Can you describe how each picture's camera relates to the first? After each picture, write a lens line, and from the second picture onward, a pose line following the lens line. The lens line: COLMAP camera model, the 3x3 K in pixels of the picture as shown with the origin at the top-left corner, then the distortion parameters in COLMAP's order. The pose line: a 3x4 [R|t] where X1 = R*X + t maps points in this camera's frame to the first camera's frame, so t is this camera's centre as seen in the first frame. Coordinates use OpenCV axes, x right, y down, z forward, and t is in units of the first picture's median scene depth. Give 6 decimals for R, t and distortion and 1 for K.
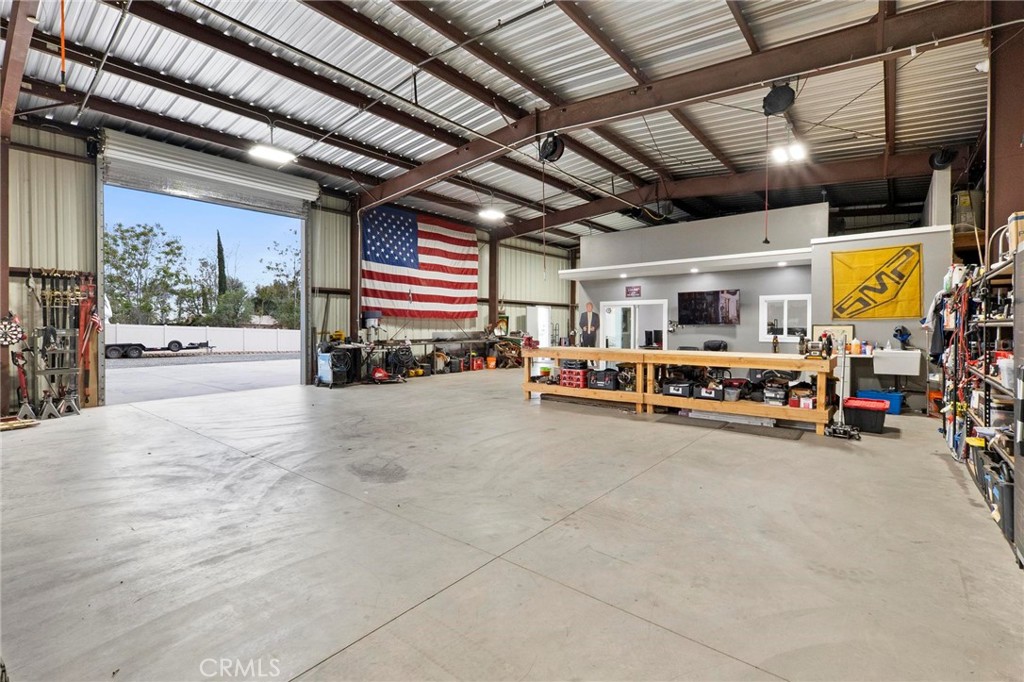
lens RADIAL K [[480.1, 0, 505.1], [0, 480.1, 330.9], [0, 0, 1]] dist [0.003134, 0.000451]
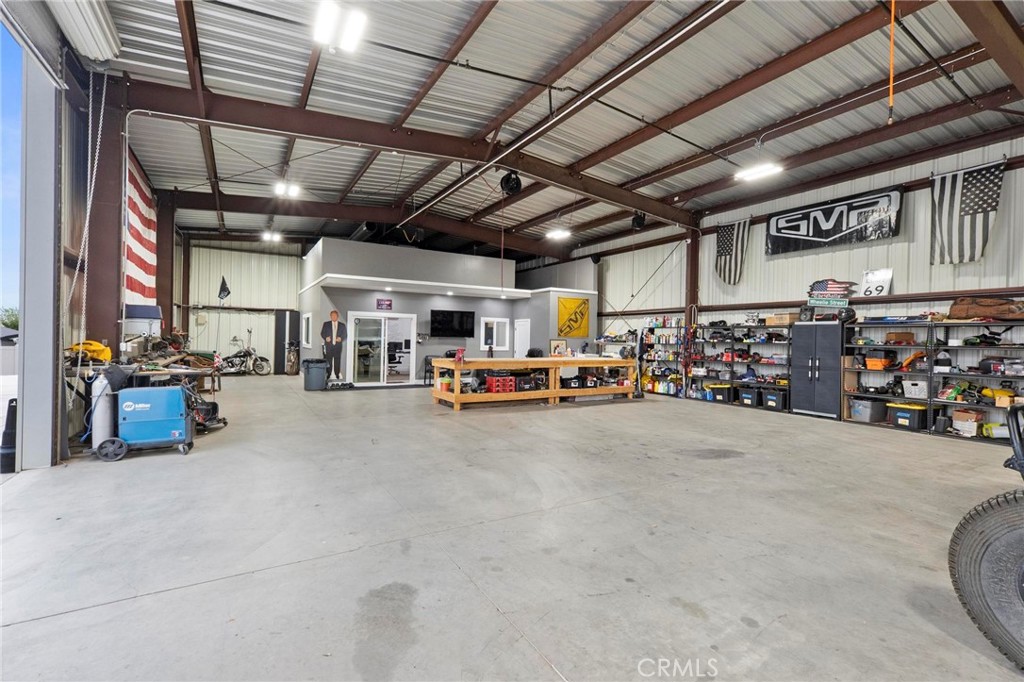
lens RADIAL K [[467.0, 0, 490.1], [0, 467.0, 341.1], [0, 0, 1]] dist [0.000057, 0.000338]
pose [[0.321632, 0.002852, 0.946860, -0.718103], [-0.008333, 0.999965, -0.000182, -0.003917], [-0.946828, -0.007831, 0.321645, 0.523961]]
